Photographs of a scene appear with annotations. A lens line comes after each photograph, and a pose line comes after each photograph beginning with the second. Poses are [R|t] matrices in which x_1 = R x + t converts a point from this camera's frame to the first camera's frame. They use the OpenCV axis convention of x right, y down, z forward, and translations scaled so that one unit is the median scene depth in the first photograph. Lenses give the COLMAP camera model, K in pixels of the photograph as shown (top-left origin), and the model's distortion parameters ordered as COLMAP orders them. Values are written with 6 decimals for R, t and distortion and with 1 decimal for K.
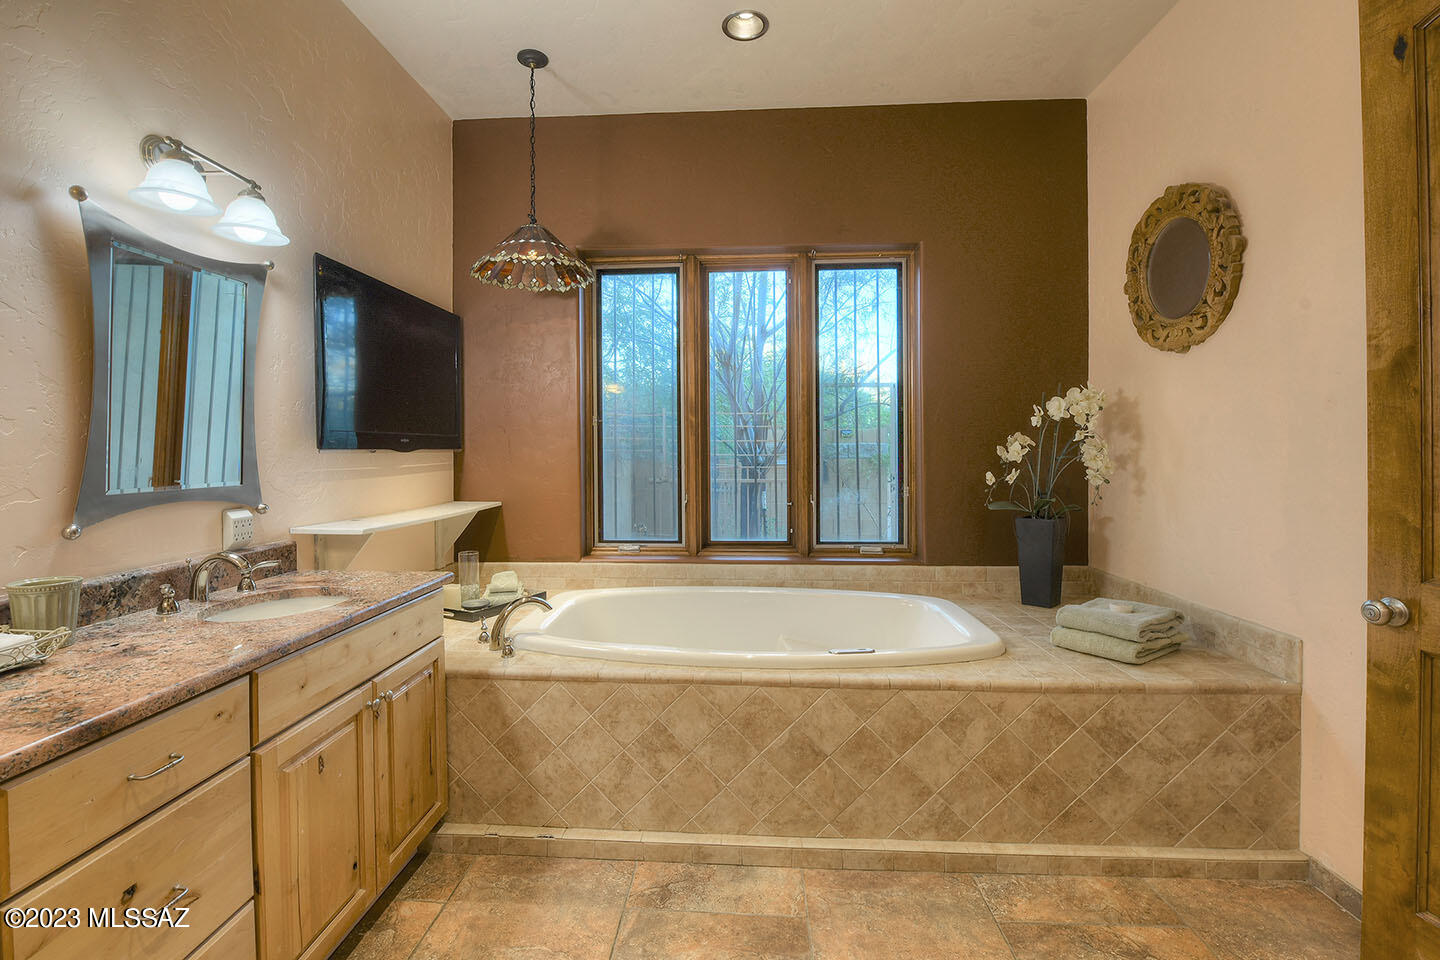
lens RADIAL K [[643.1, 0, 703.7], [0, 643.1, 446.8], [0, 0, 1]] dist [-0.010436, 0.000510]
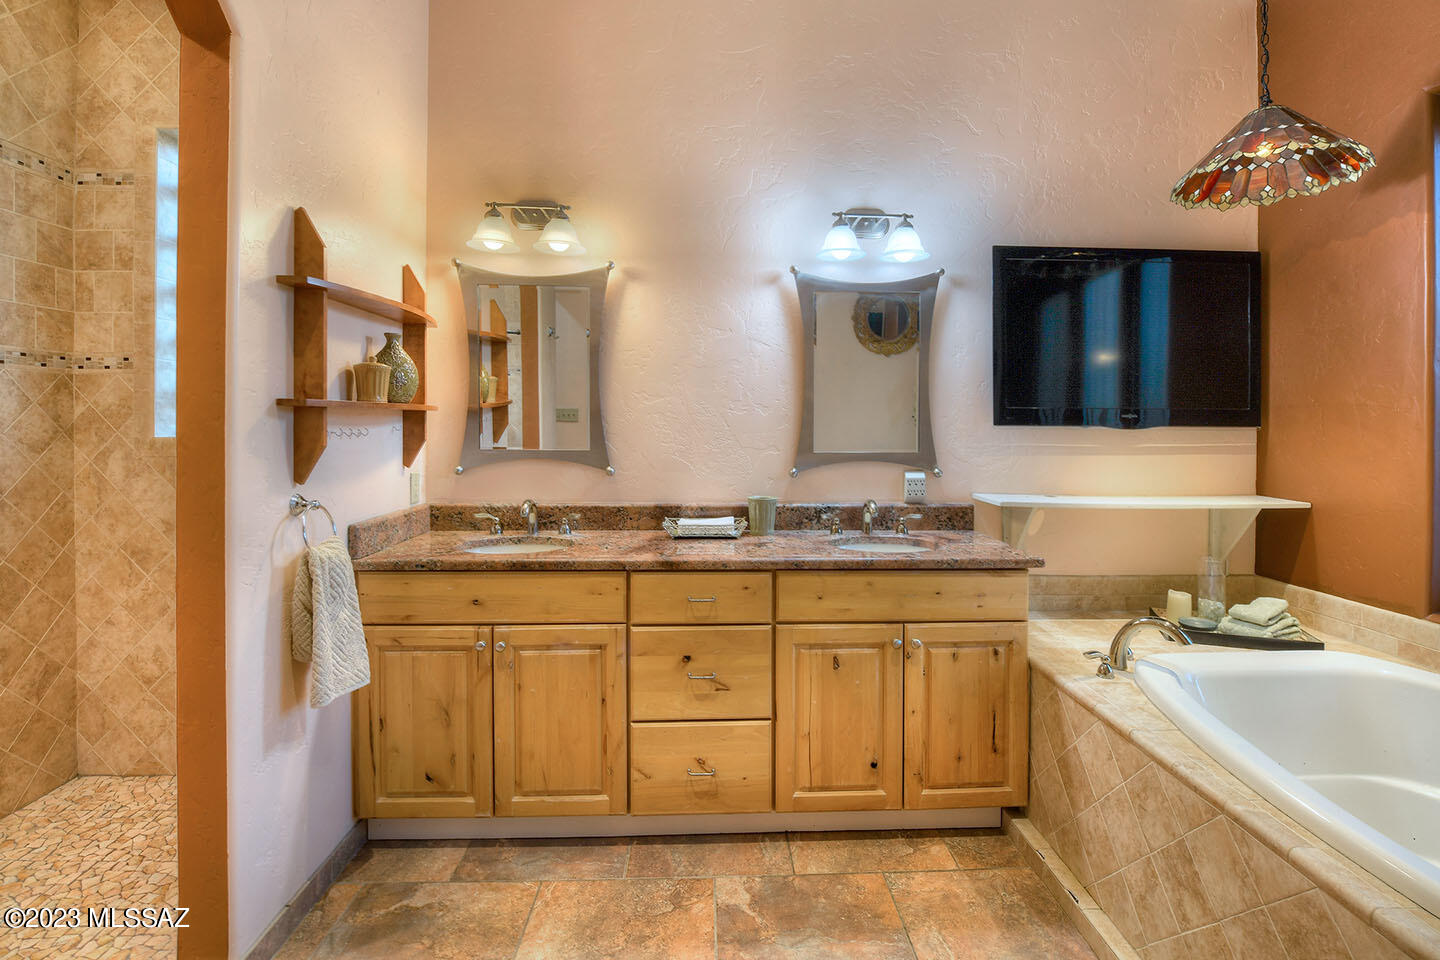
lens RADIAL K [[707.6, 0, 717.6], [0, 707.6, 417.0], [0, 0, 1]] dist [0.000510, 0.000228]
pose [[0.101131, 0.005546, -0.994858, 0.630167], [-0.003327, 0.999981, 0.005236, -0.016004], [0.994868, 0.002780, 0.101147, 0.457543]]
